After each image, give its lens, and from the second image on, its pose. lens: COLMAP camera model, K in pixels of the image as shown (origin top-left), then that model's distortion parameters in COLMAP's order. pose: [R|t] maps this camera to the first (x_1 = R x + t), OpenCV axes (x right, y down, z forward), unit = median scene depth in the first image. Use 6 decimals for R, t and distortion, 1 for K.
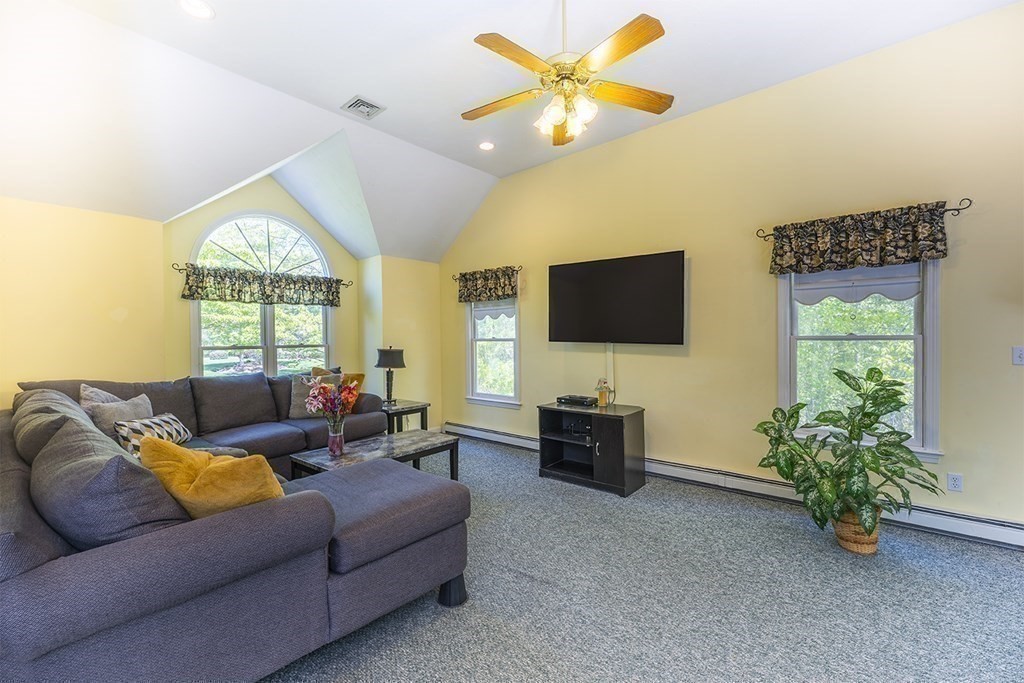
lens RADIAL K [[431.3, 0, 506.0], [0, 431.3, 341.4], [0, 0, 1]] dist [-0.011026, -0.000073]
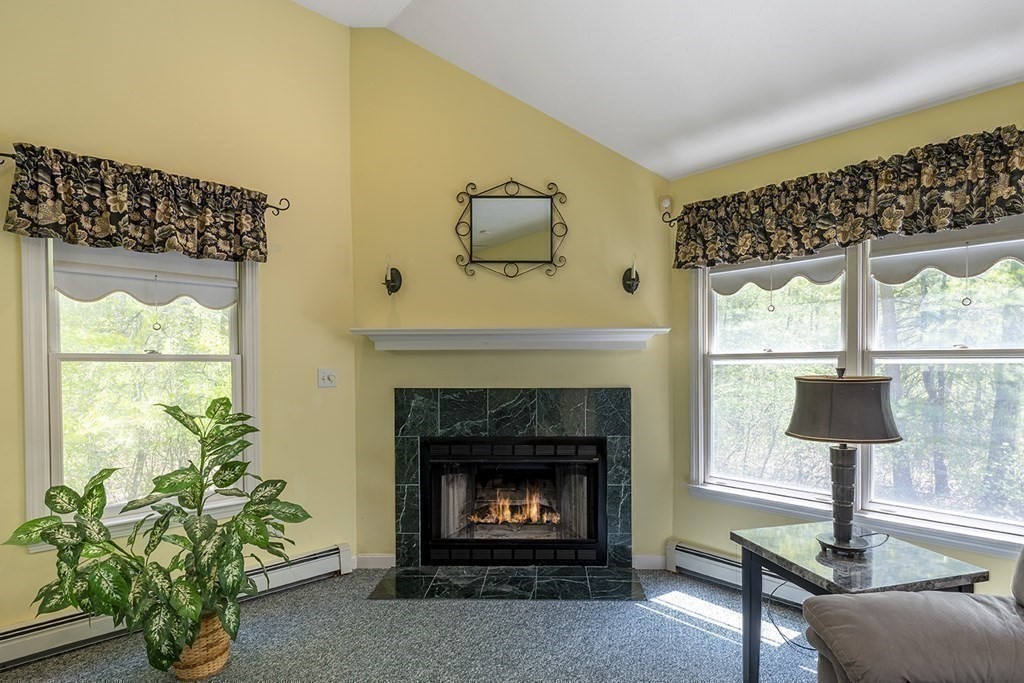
lens RADIAL K [[542.8, 0, 562.9], [0, 542.8, 370.2], [0, 0, 1]] dist [-0.007596, 0.003444]
pose [[0.061229, 0.000424, 0.998124, 0.010800], [0.012428, 0.999922, -0.001187, 0.020996], [-0.998046, 0.012477, 0.061219, 0.335668]]
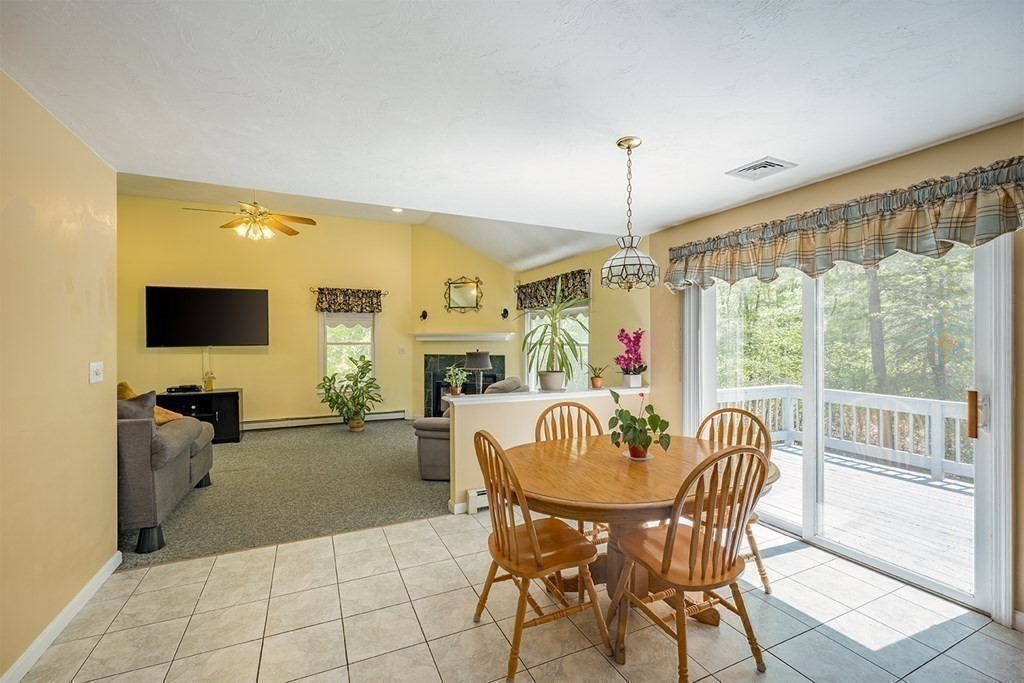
lens RADIAL K [[431.3, 0, 513.1], [0, 431.3, 338.5], [0, 0, 1]] dist [-0.011026, -0.000073]
pose [[0.392483, 0.016491, 0.919611, -0.949377], [0.004103, 0.999798, -0.019680, 0.013553], [-0.919750, 0.011498, 0.392336, -0.679742]]
